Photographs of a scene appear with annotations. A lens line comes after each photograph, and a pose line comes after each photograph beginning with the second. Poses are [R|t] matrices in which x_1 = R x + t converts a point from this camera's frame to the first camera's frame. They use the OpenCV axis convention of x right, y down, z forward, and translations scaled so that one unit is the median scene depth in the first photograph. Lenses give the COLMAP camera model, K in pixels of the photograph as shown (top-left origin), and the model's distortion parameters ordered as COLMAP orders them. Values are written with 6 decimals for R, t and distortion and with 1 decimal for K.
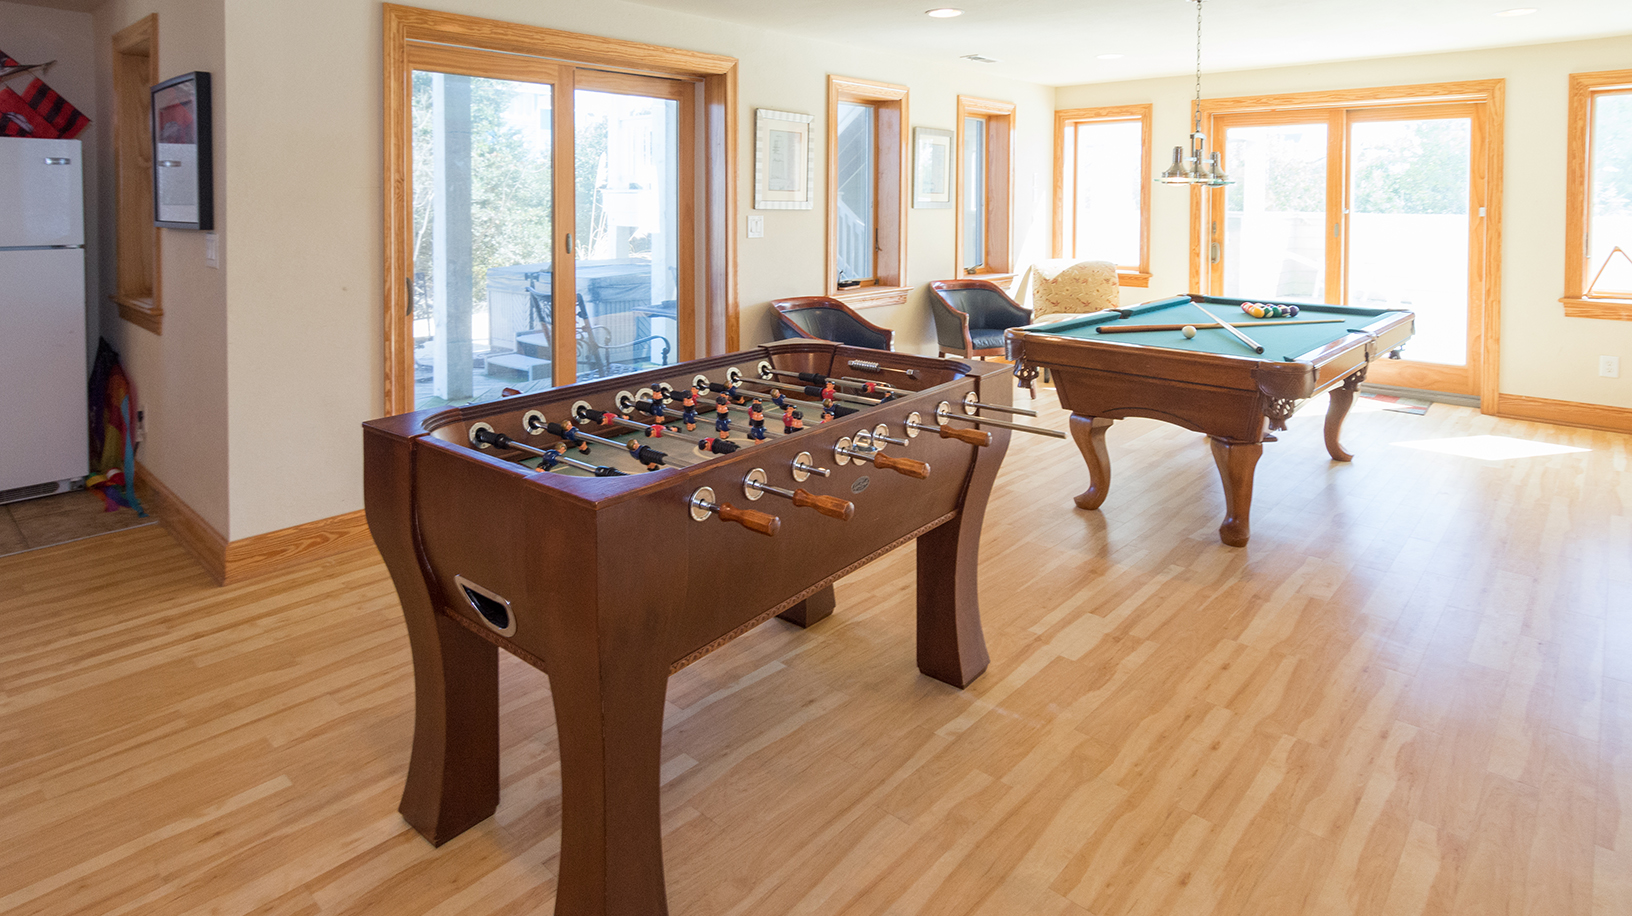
lens RADIAL K [[888.3, 0, 804.7], [0, 888.3, 456.1], [0, 0, 1]] dist [0.011254, -0.011357]
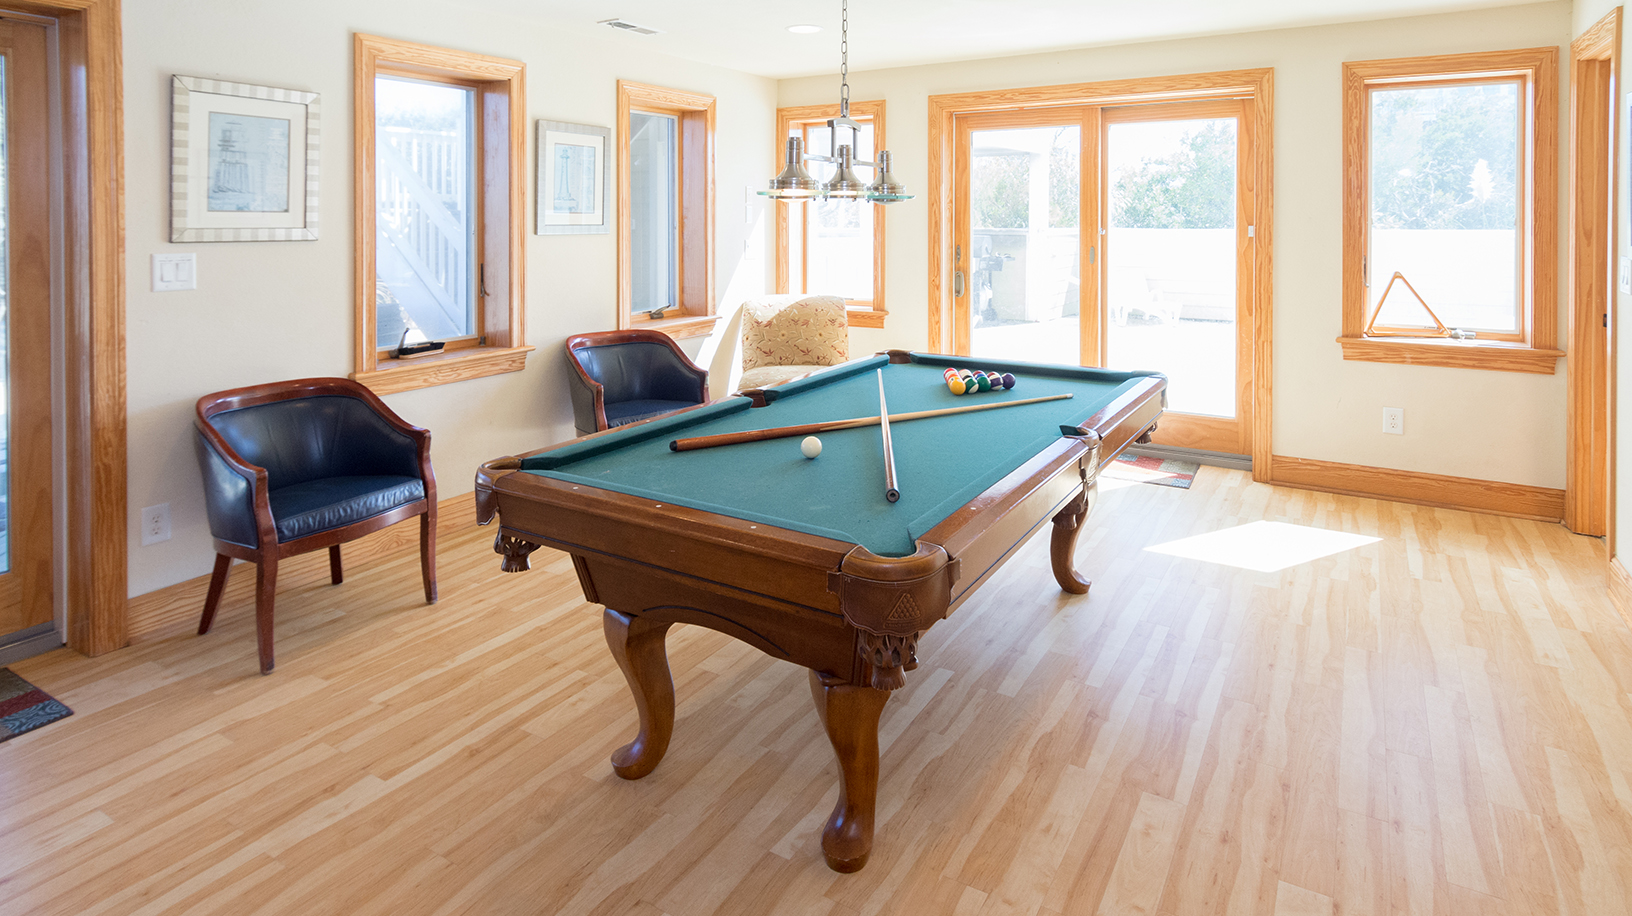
lens RADIAL K [[888.3, 0, 773.2], [0, 888.3, 533.2], [0, 0, 1]] dist [0.011254, -0.011357]
pose [[0.987015, -0.060545, 0.148783, 0.182793], [0.051438, 0.996603, 0.064316, -0.071022], [-0.152172, -0.055827, 0.986776, 0.235252]]
